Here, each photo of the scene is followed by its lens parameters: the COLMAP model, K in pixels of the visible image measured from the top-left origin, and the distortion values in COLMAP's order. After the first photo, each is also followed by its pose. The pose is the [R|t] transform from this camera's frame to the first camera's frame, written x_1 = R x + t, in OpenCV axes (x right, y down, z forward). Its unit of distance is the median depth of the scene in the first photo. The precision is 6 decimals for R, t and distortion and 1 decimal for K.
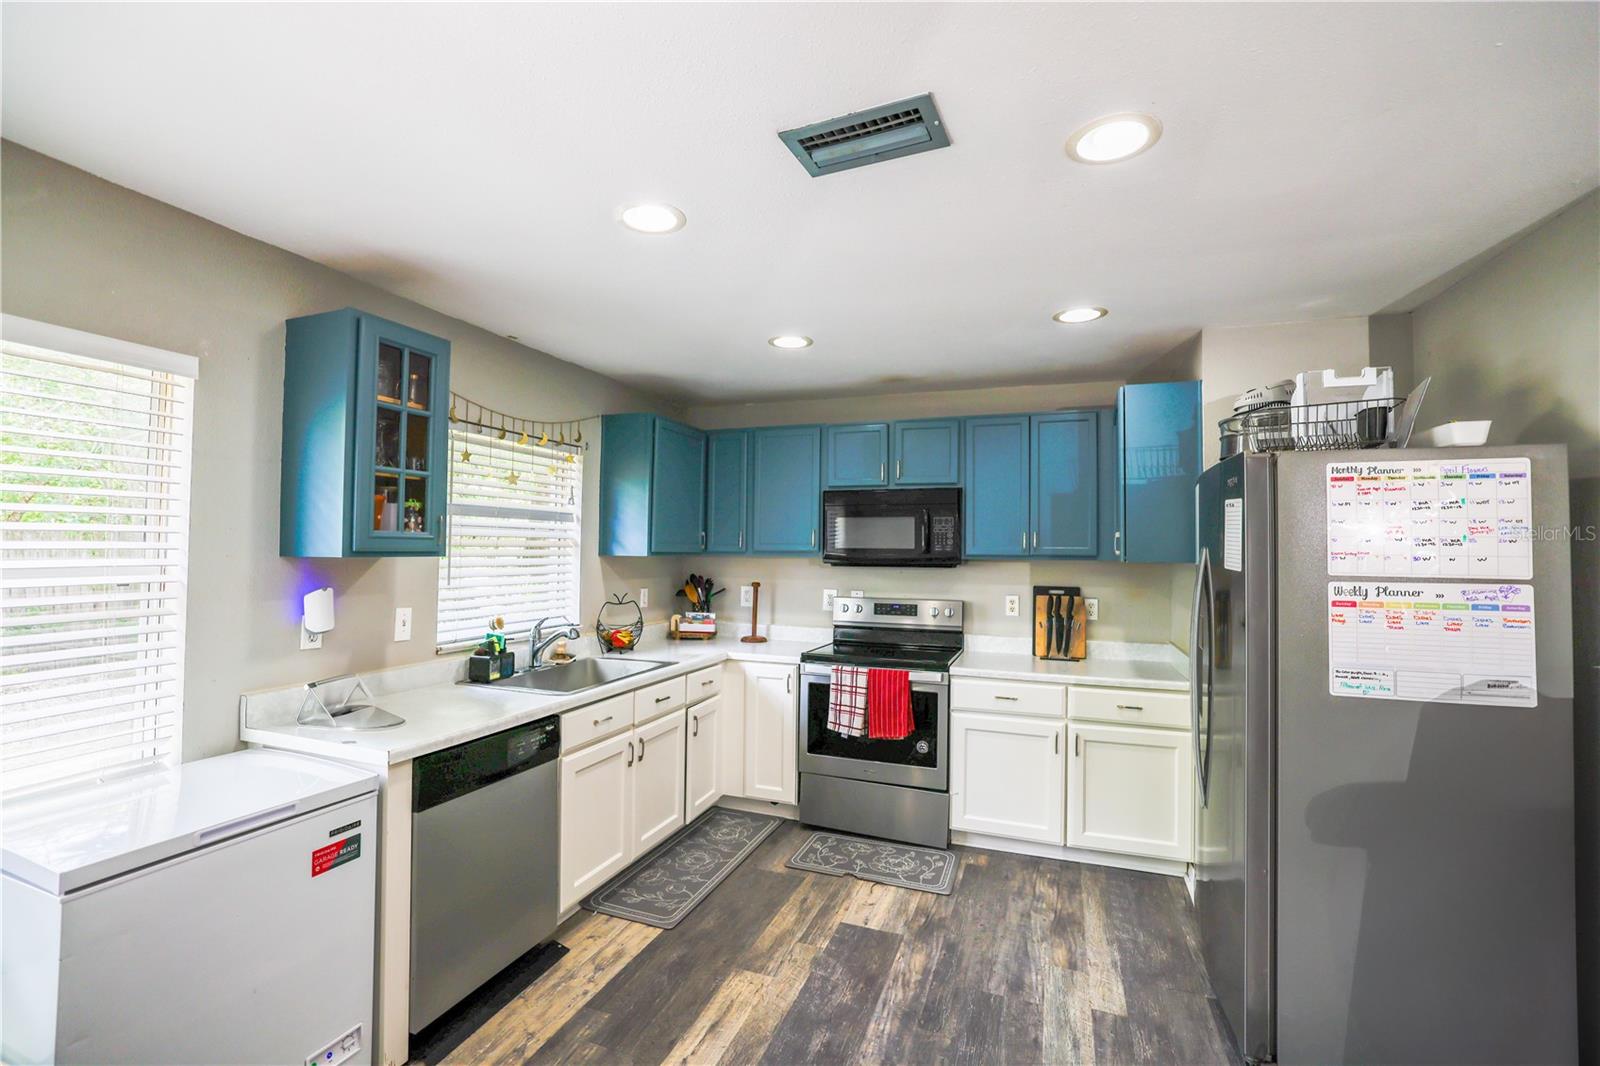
lens RADIAL K [[690.6, 0, 792.5], [0, 690.6, 530.6], [0, 0, 1]] dist [-0.046956, 0.018808]
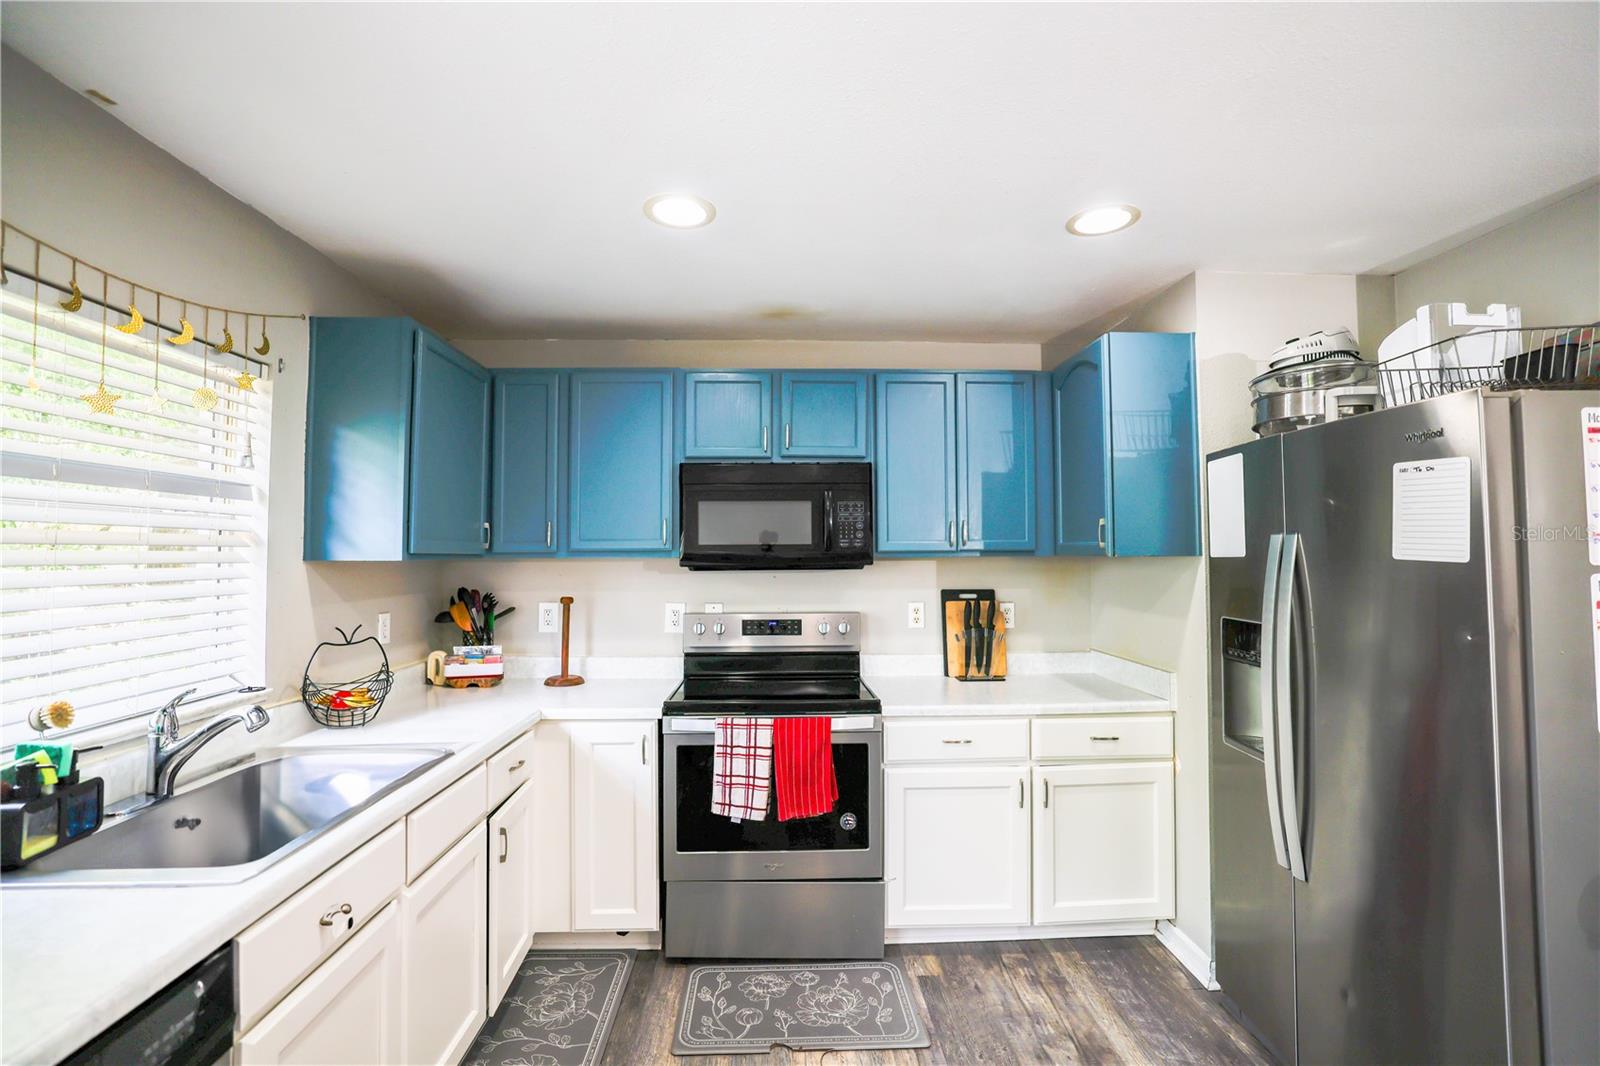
lens RADIAL K [[690.6, 0, 792.5], [0, 690.6, 530.6], [0, 0, 1]] dist [-0.046956, 0.018808]
pose [[0.924530, -0.001674, 0.381106, -0.134786], [0.003532, 0.999985, -0.004177, 0.016258], [-0.381094, 0.005208, 0.924522, 0.364591]]
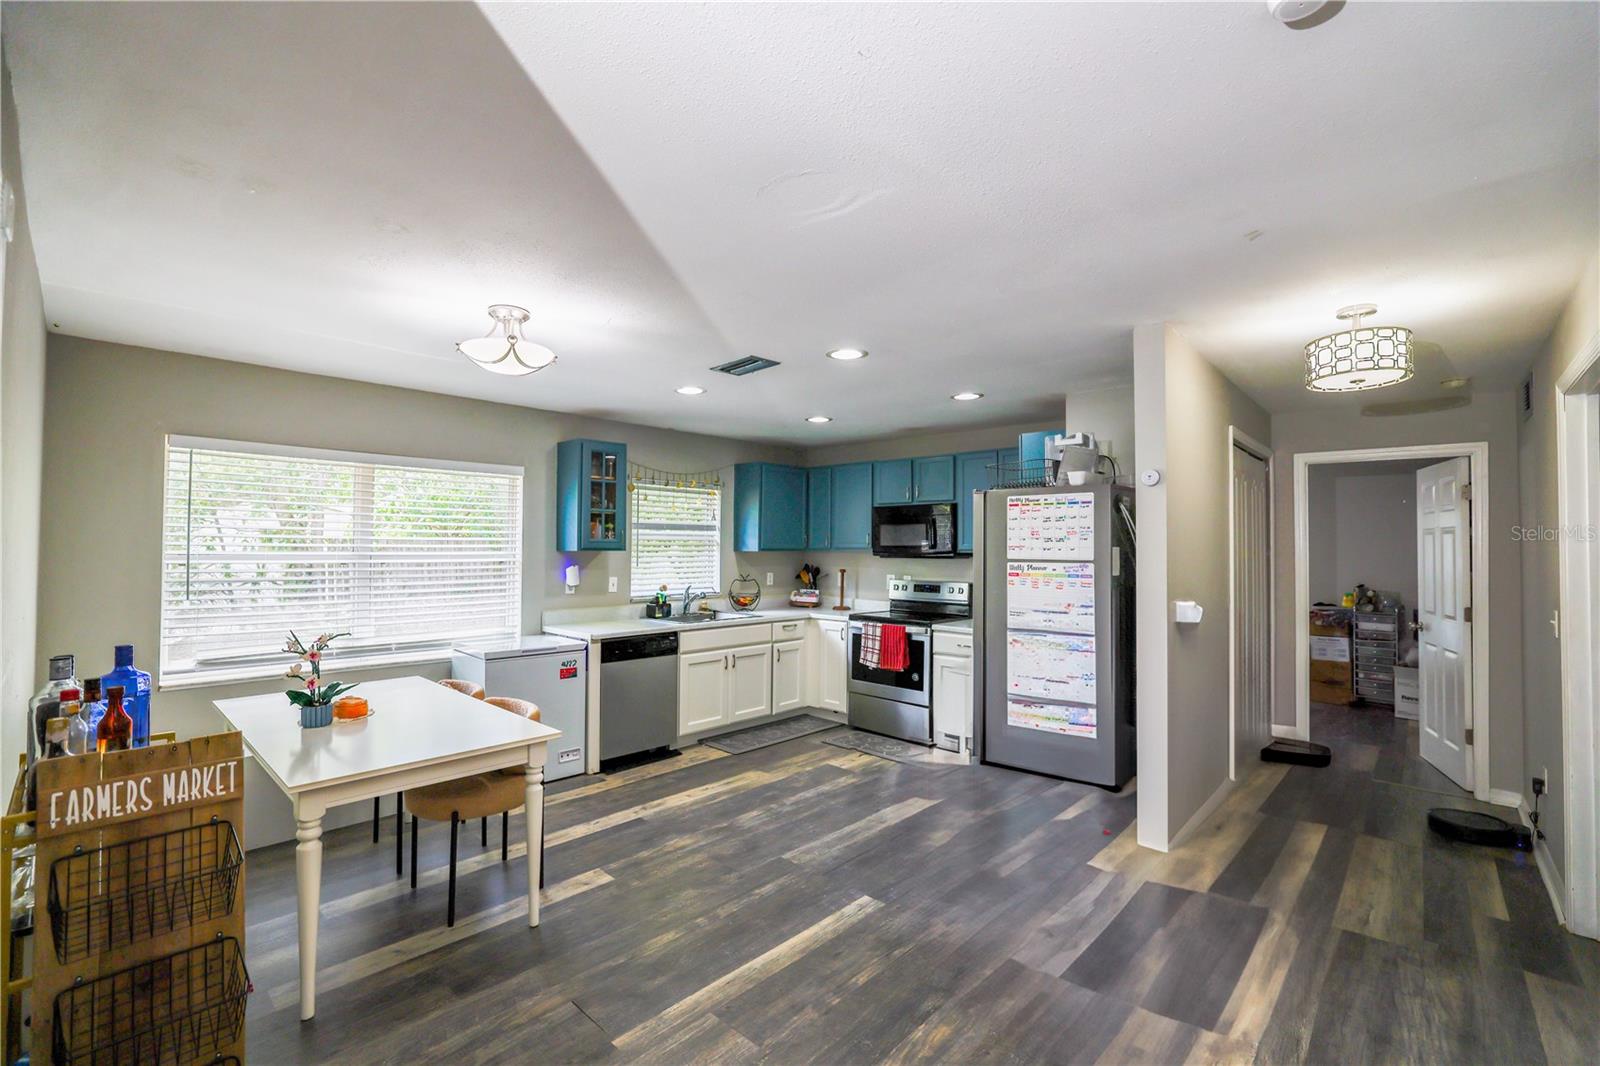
lens RADIAL K [[690.6, 0, 792.5], [0, 690.6, 530.6], [0, 0, 1]] dist [-0.046956, 0.018808]
pose [[0.922213, -0.014447, -0.386413, 0.530796], [0.014745, 0.999889, -0.002192, -0.007246], [0.386401, -0.003676, 0.922323, -0.498996]]
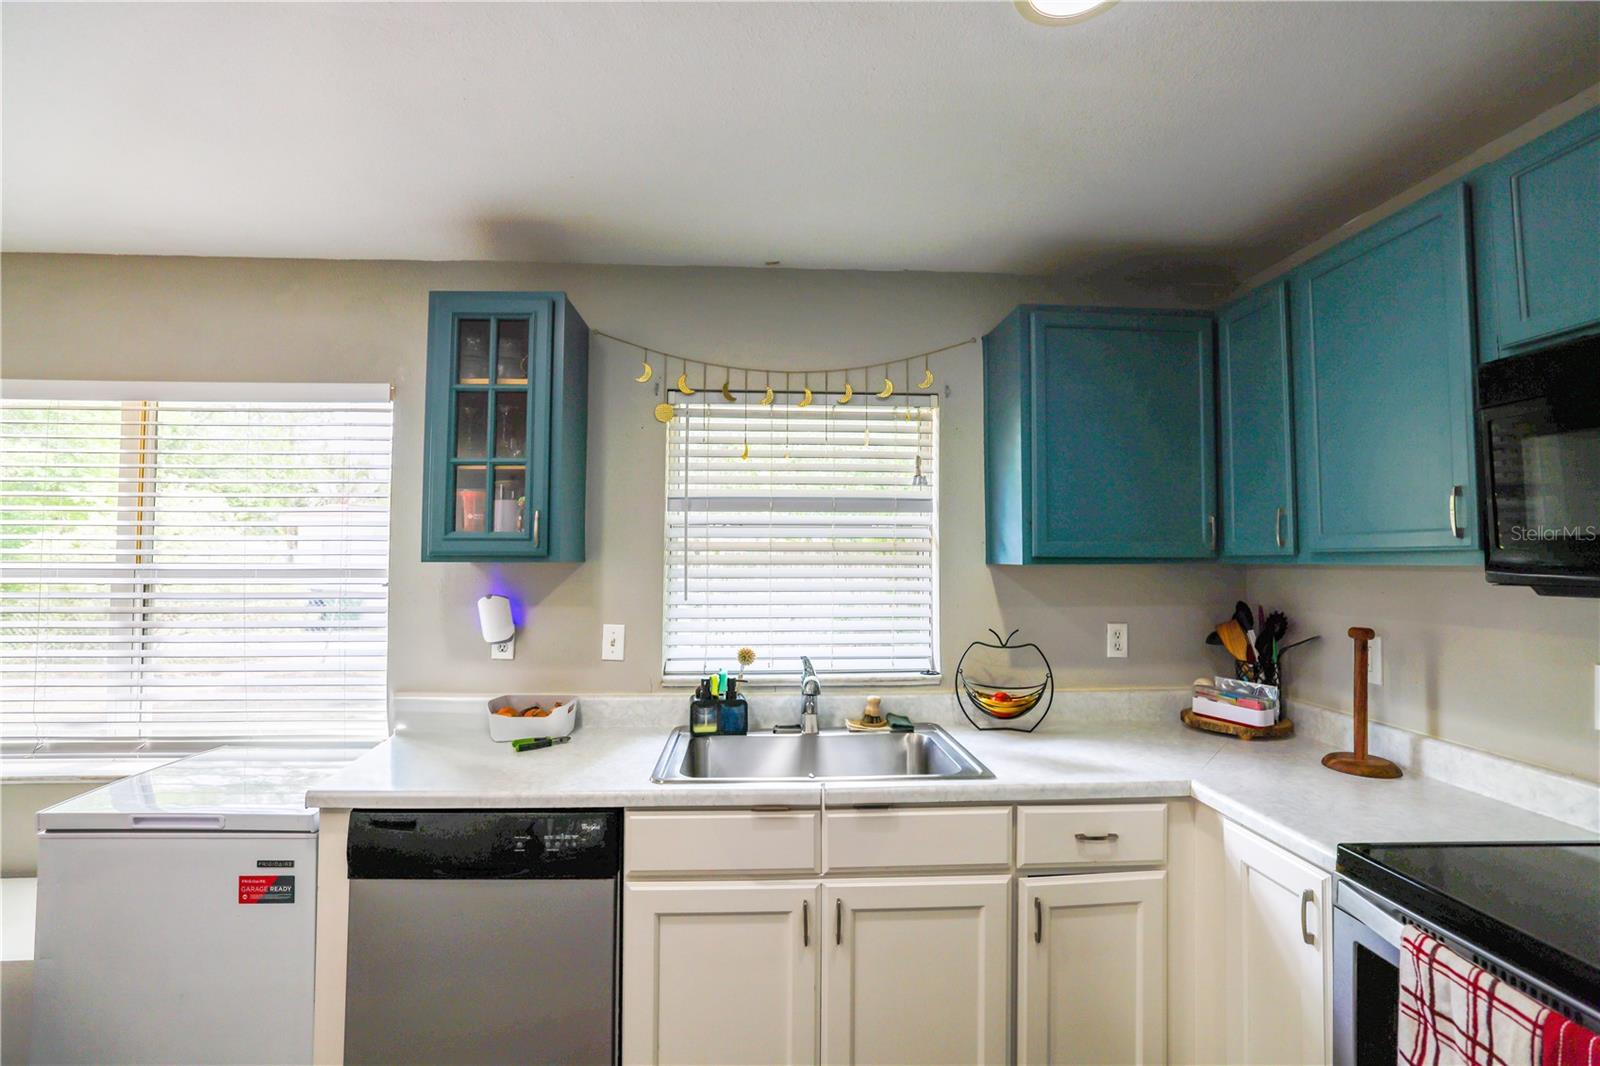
lens RADIAL K [[690.6, 0, 792.5], [0, 690.6, 530.6], [0, 0, 1]] dist [-0.046956, 0.018808]
pose [[0.406246, -0.047181, -0.912545, 0.233639], [0.027179, 0.998848, -0.039543, 0.028997], [0.913359, -0.008738, 0.407060, 0.663041]]
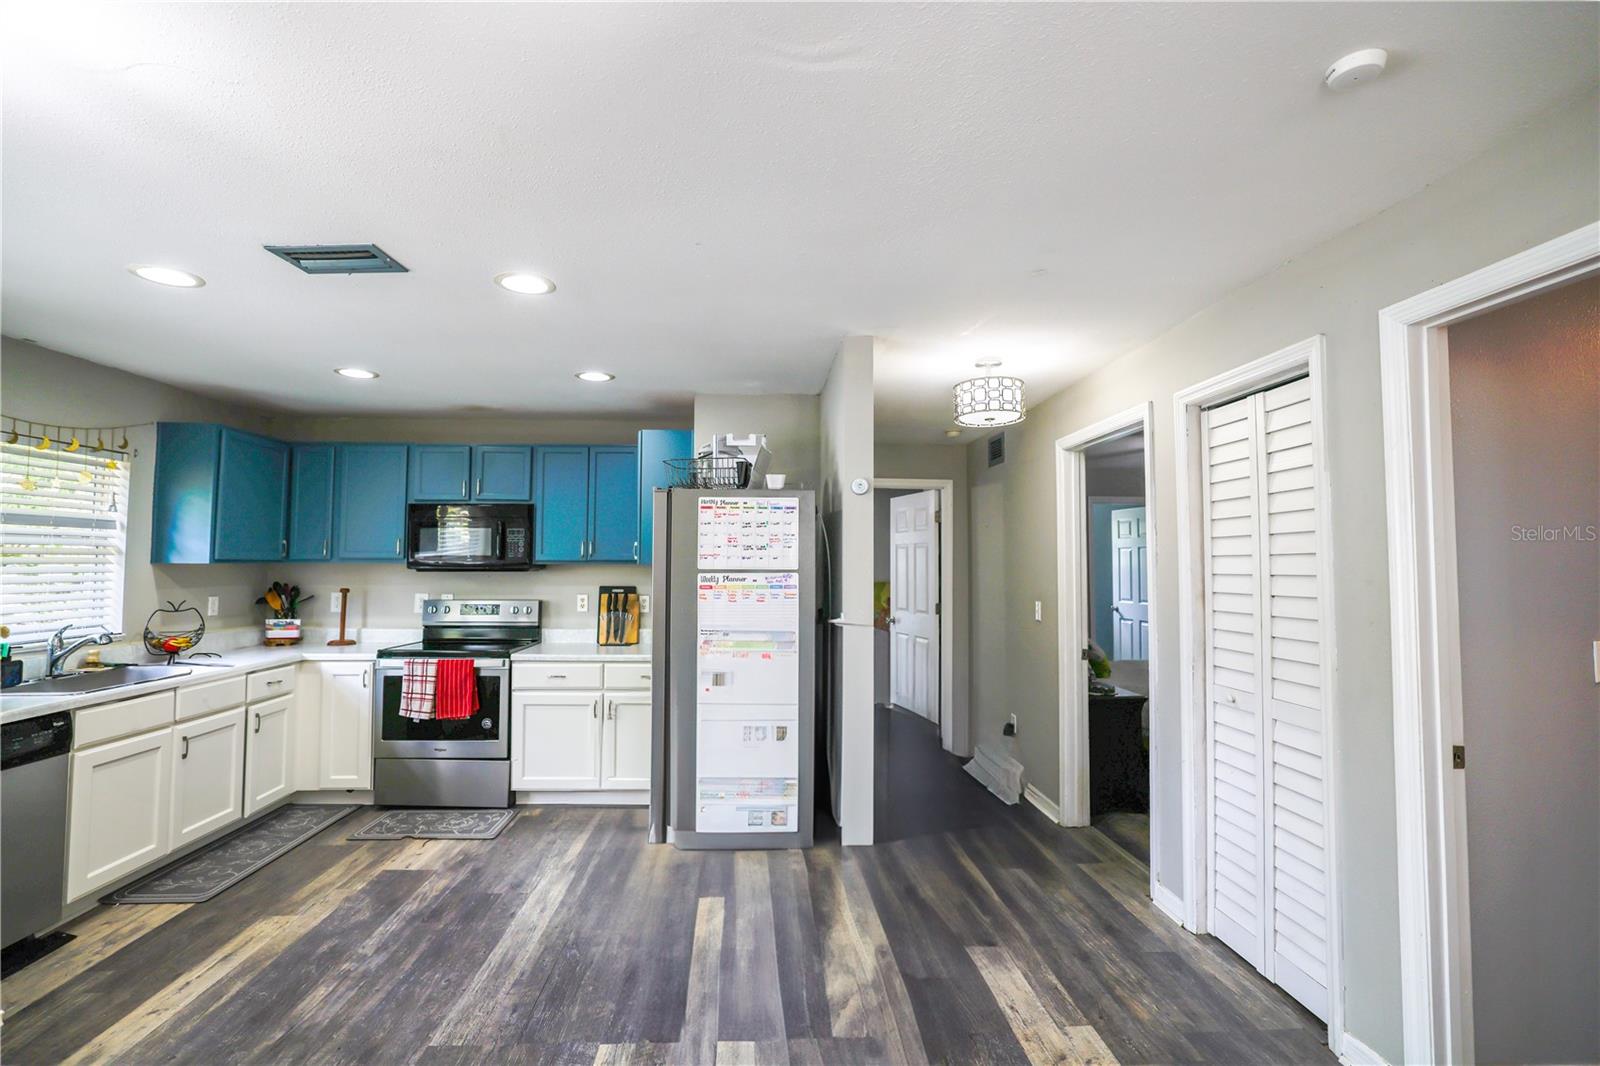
lens RADIAL K [[704.2, 0, 794.6], [0, 704.2, 530.5], [0, 0, 1]] dist [-0.044378, 0.016871]
pose [[0.913661, 0.010768, 0.406334, 0.182935], [-0.004256, 0.999848, -0.016927, 0.001979], [-0.406455, 0.013736, 0.913568, -0.312739]]
